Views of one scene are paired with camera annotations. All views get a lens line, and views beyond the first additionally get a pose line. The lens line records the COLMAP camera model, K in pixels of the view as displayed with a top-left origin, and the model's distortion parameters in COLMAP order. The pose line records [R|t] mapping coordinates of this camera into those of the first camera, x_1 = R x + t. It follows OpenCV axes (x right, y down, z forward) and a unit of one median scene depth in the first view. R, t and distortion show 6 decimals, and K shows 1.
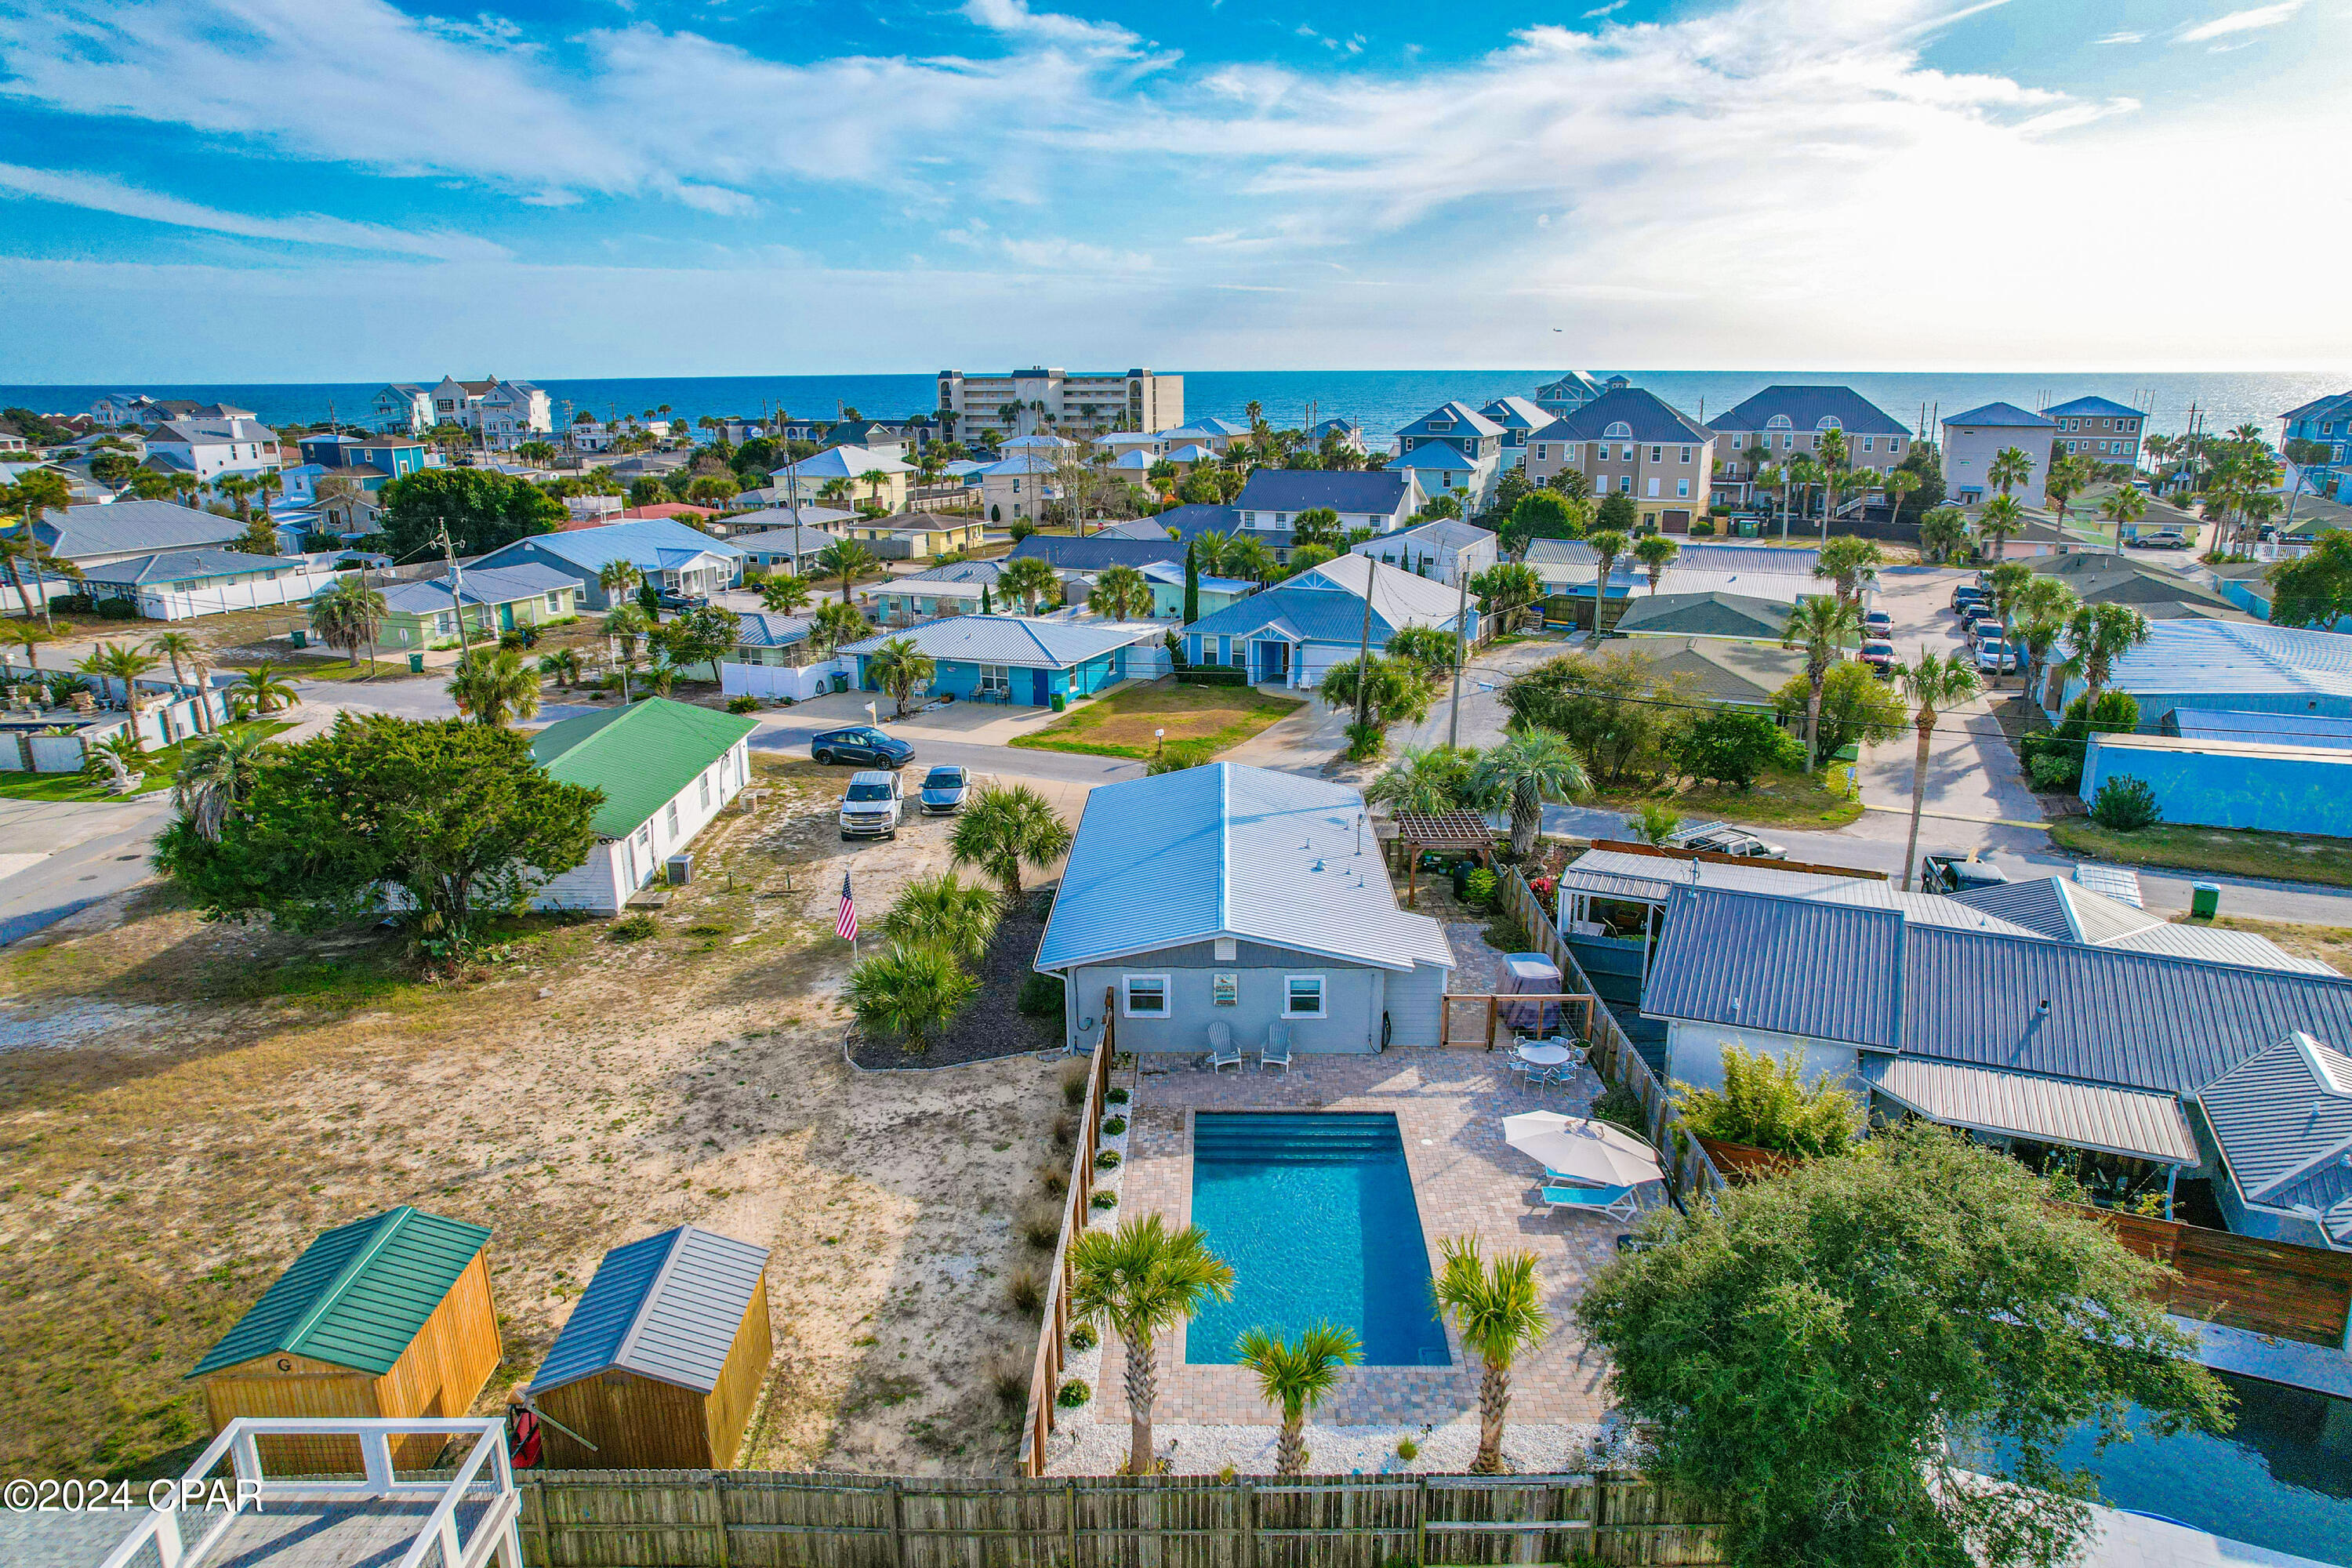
lens RADIAL K [[1502.3, 0, 1176.0], [0, 1502.3, 784.0], [0, 0, 1]] dist [-0.049529, 0.000689]
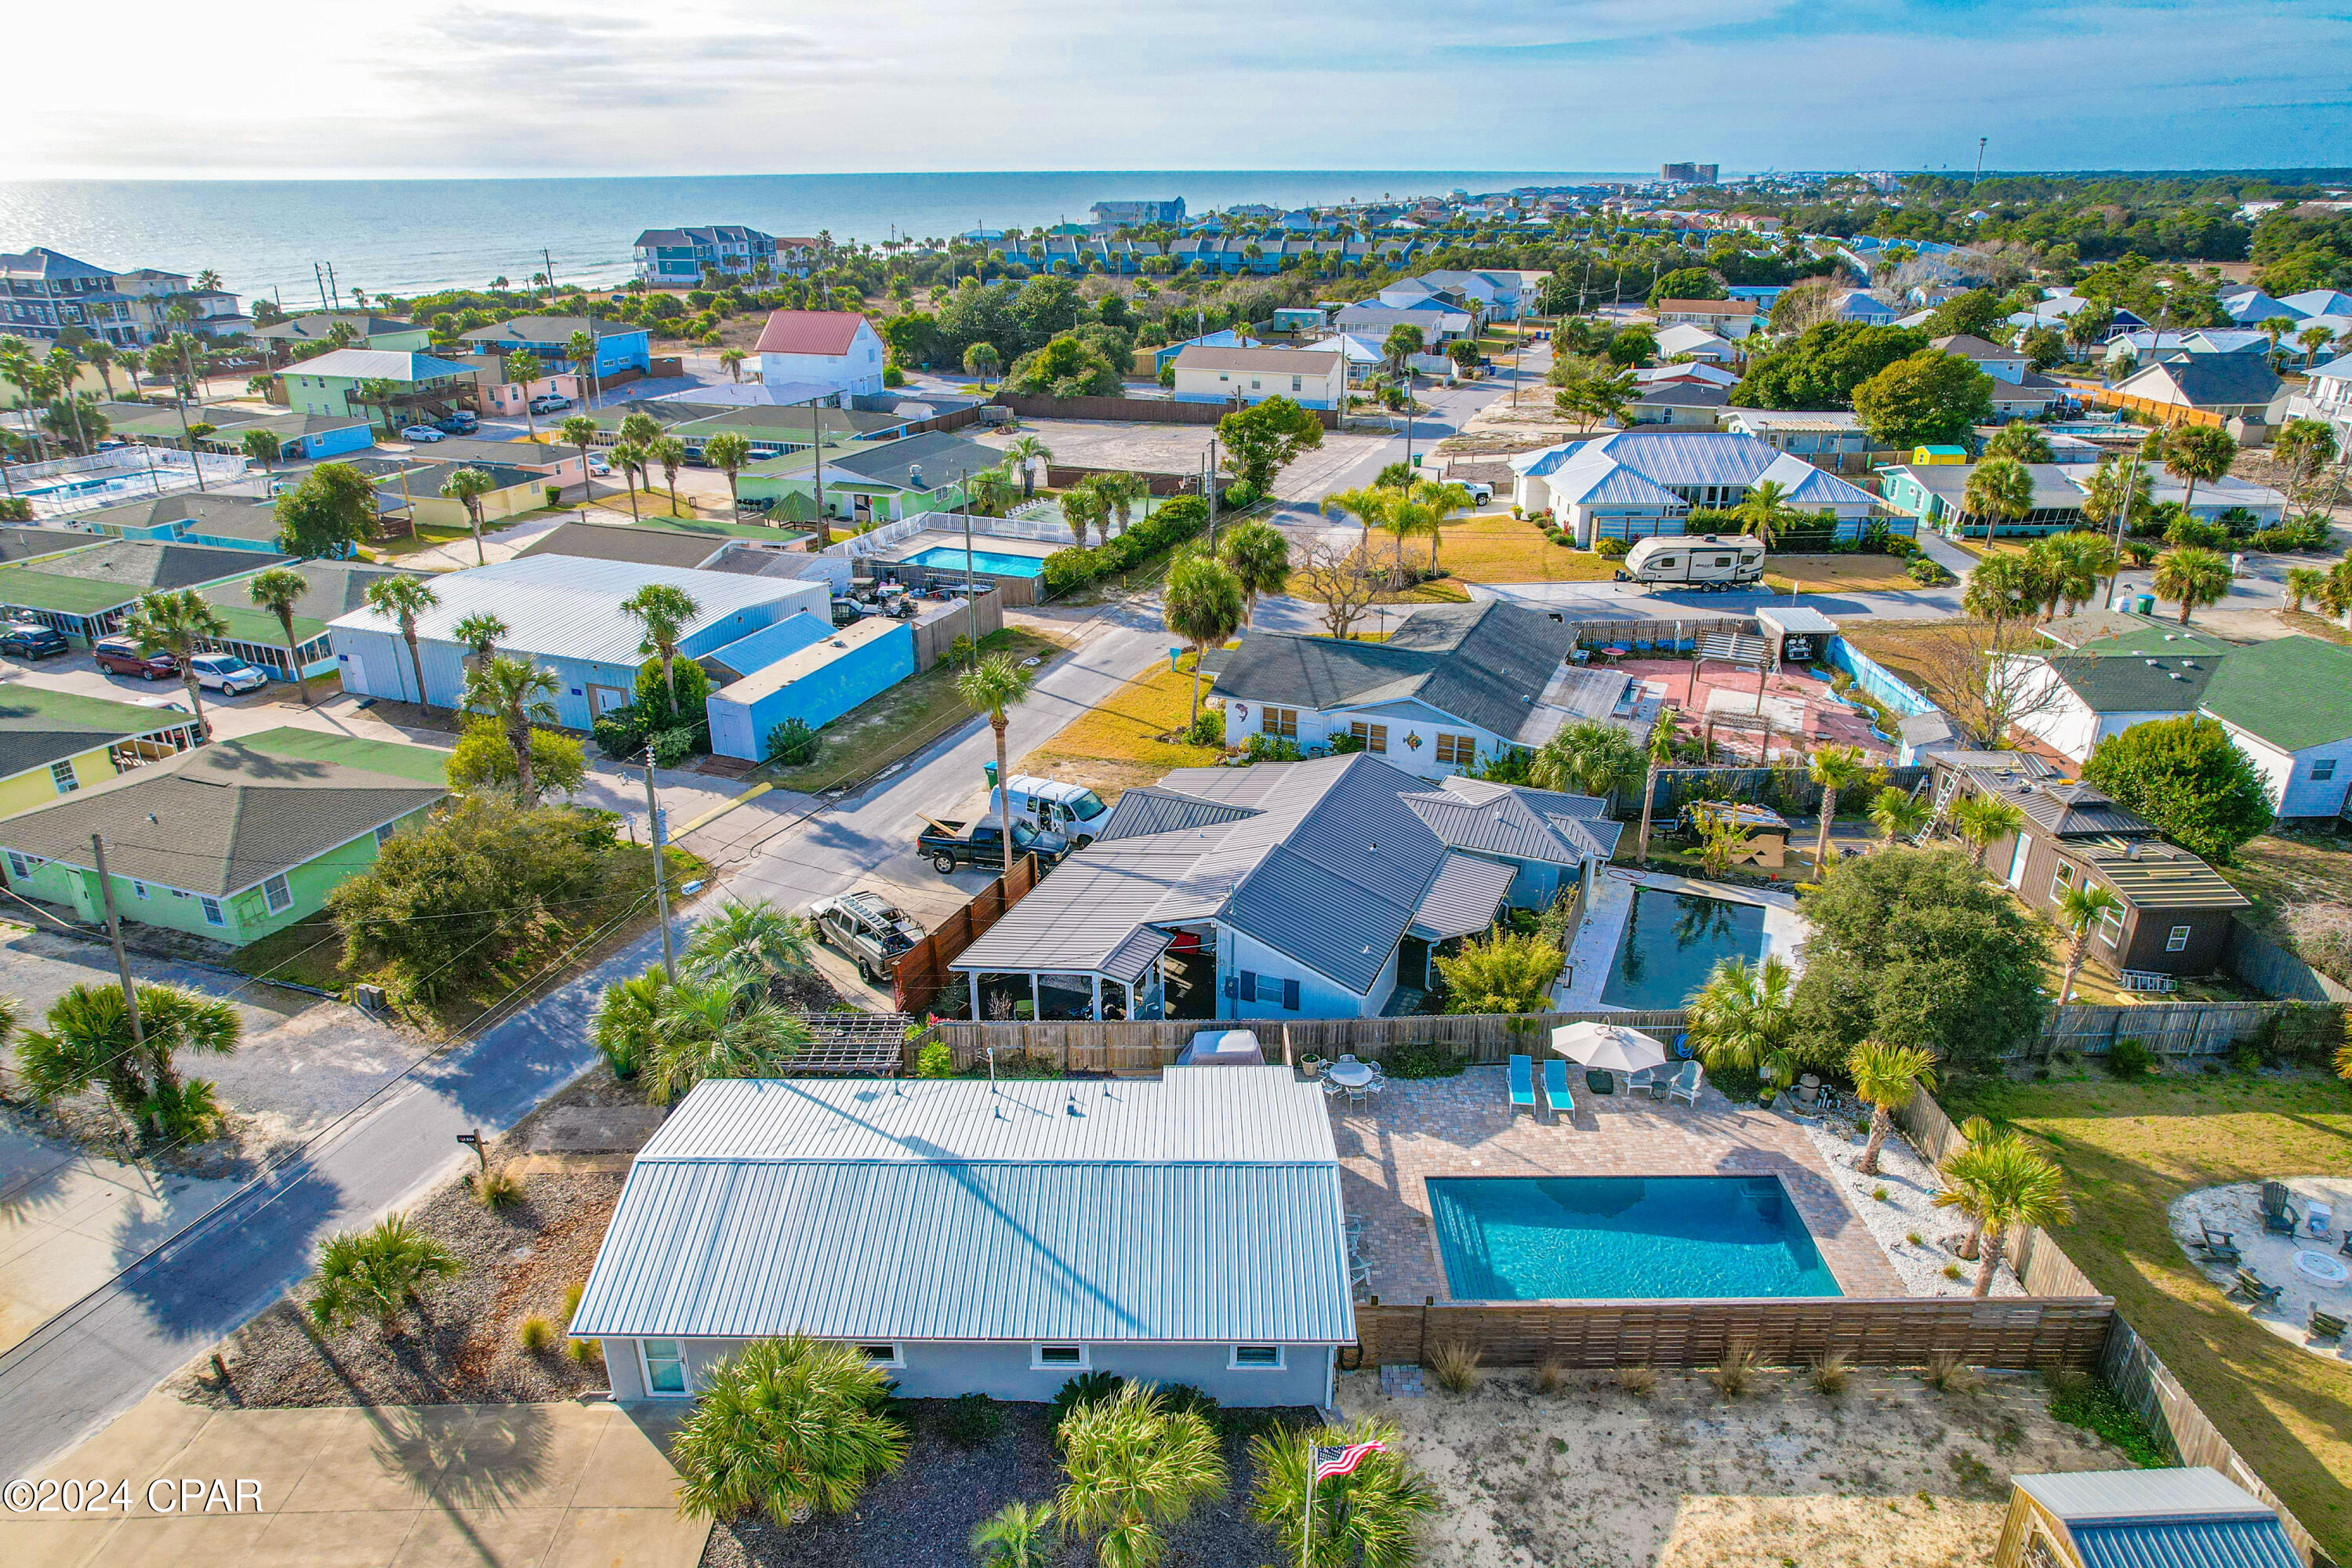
lens RADIAL K [[1506.6, 0, 1181.0], [0, 1506.6, 785.9], [0, 0, 1]] dist [-0.076872, 0.070844]
pose [[-0.025895, -0.375137, 0.926607, -0.732975], [0.268741, 0.890184, 0.367901, -0.474058], [-0.962864, 0.258544, 0.077763, 0.948006]]
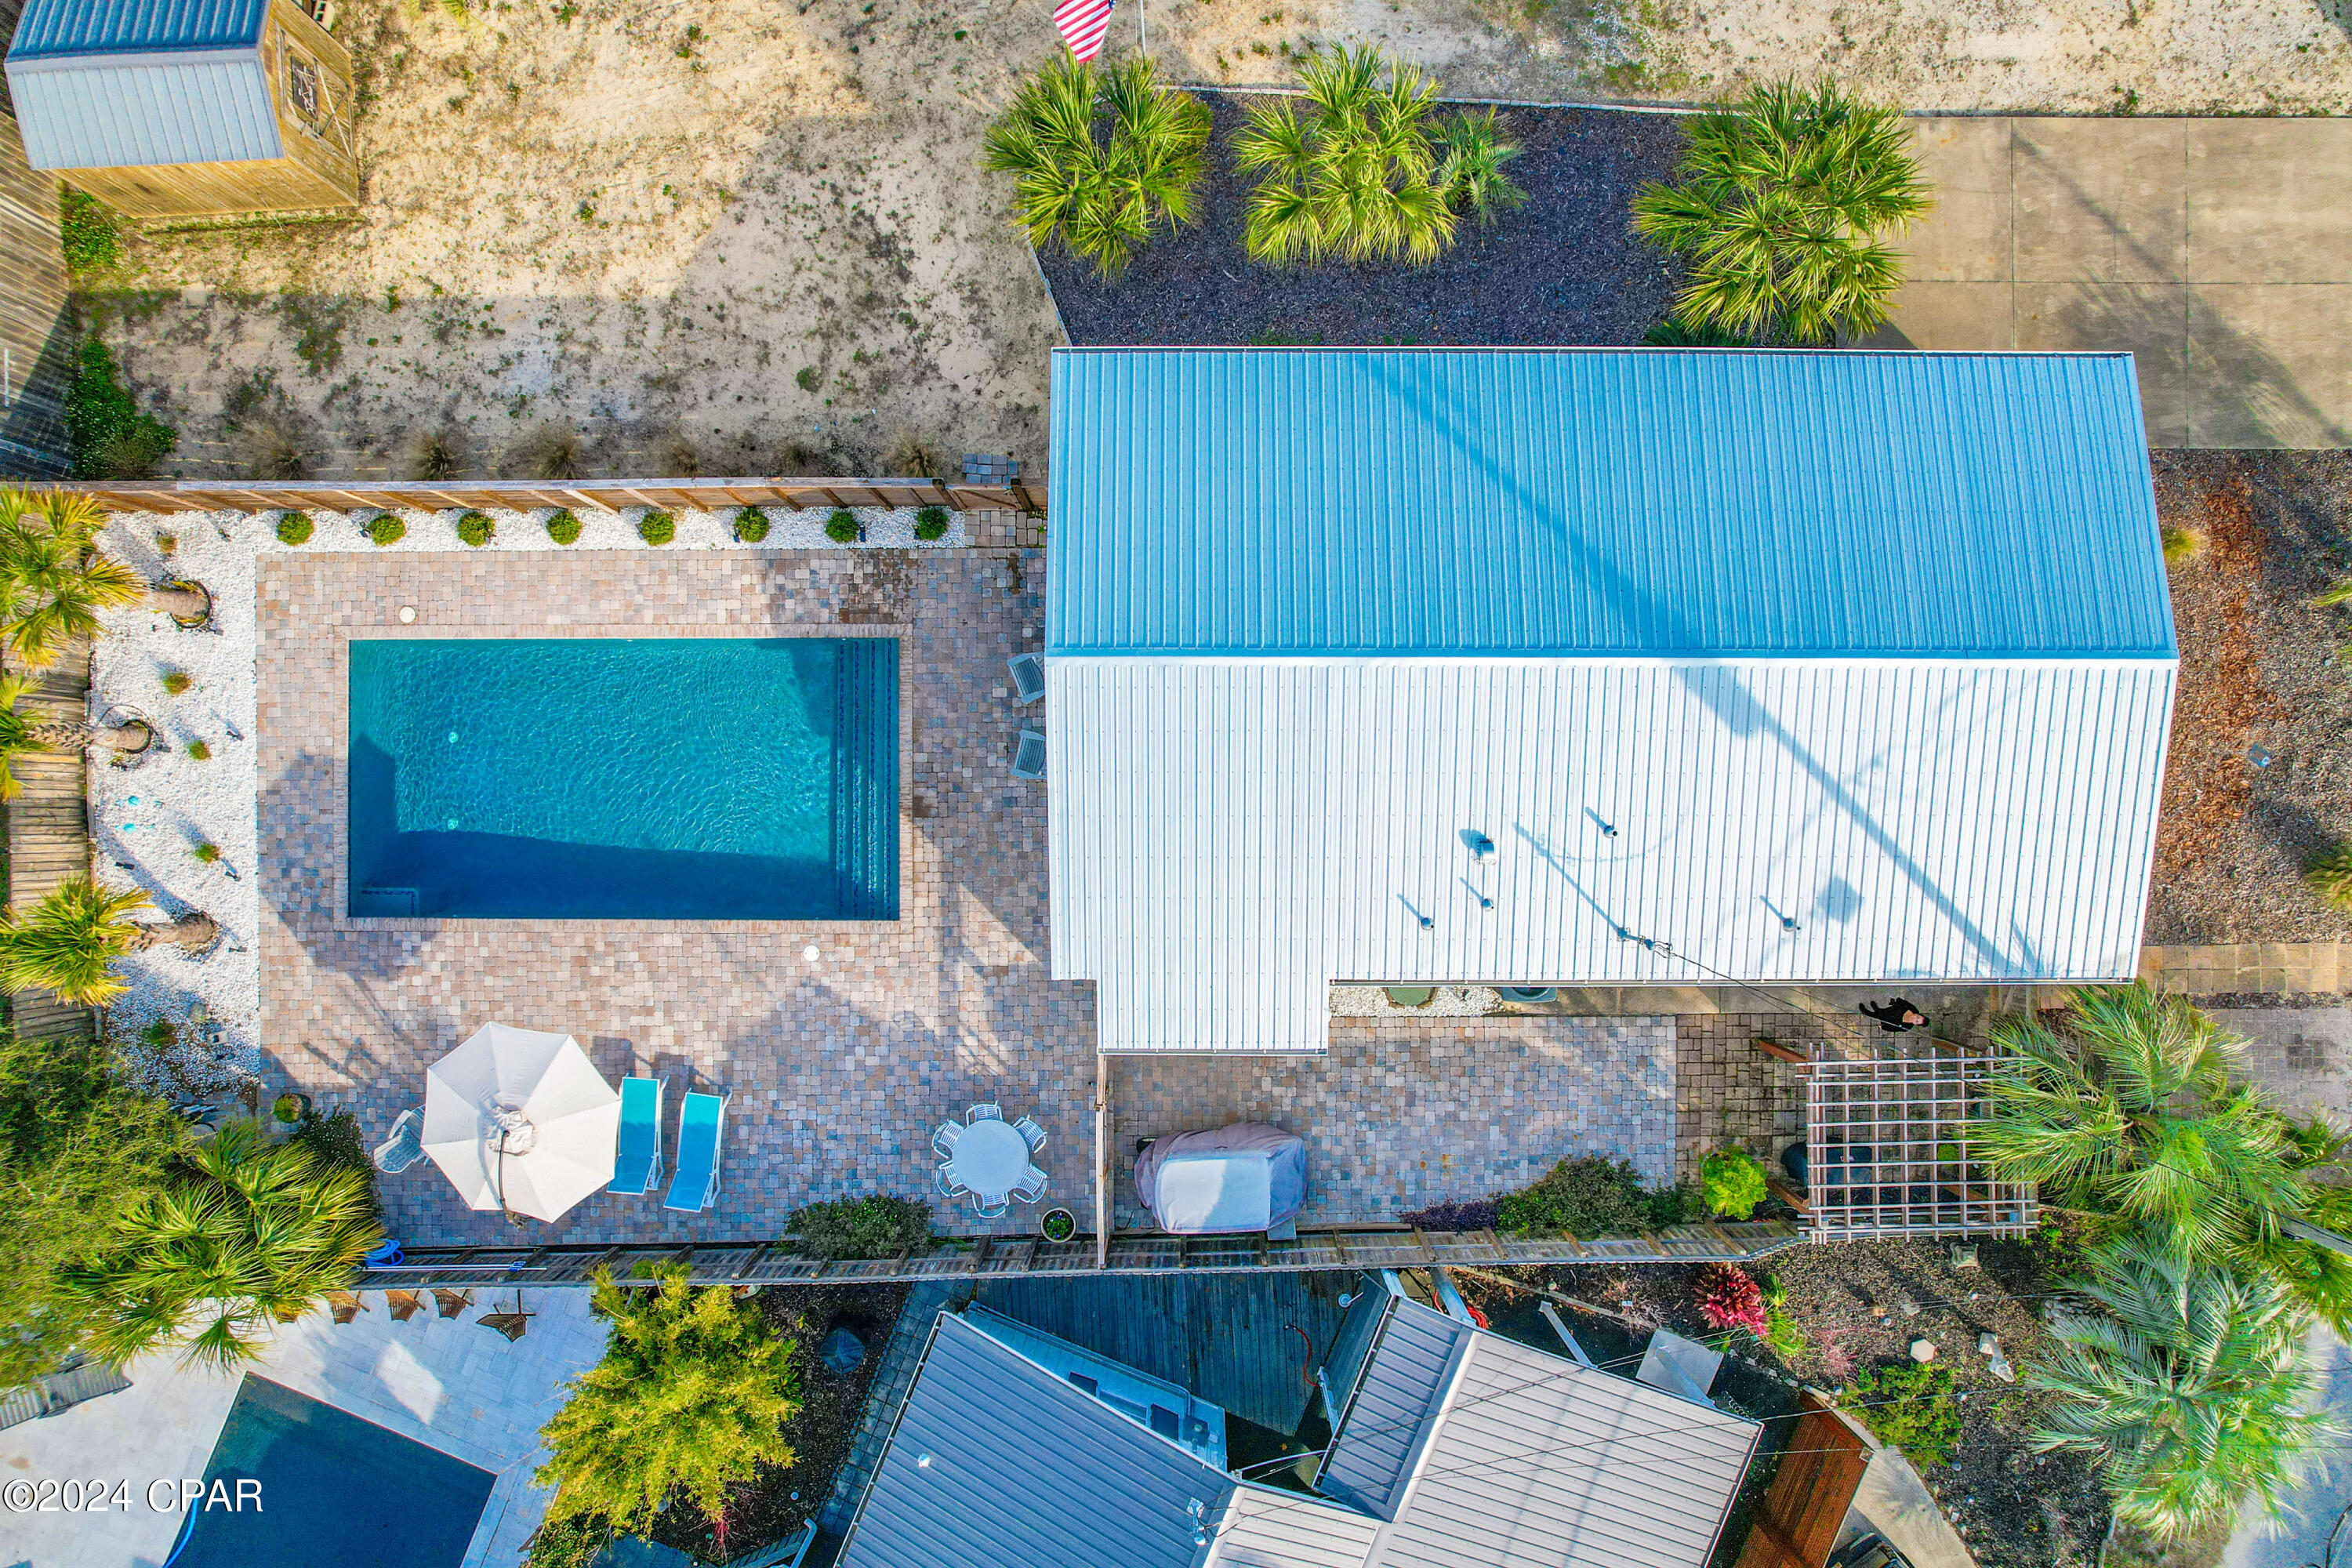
lens RADIAL K [[1506.6, 0, 1181.0], [0, 1506.6, 785.9], [0, 0, 1]] dist [-0.076872, 0.070844]
pose [[0.031988, 0.999481, 0.003854, 0.079630], [-0.263236, 0.004705, 0.964720, -0.470069], [0.964201, -0.031874, 0.263250, 0.883641]]
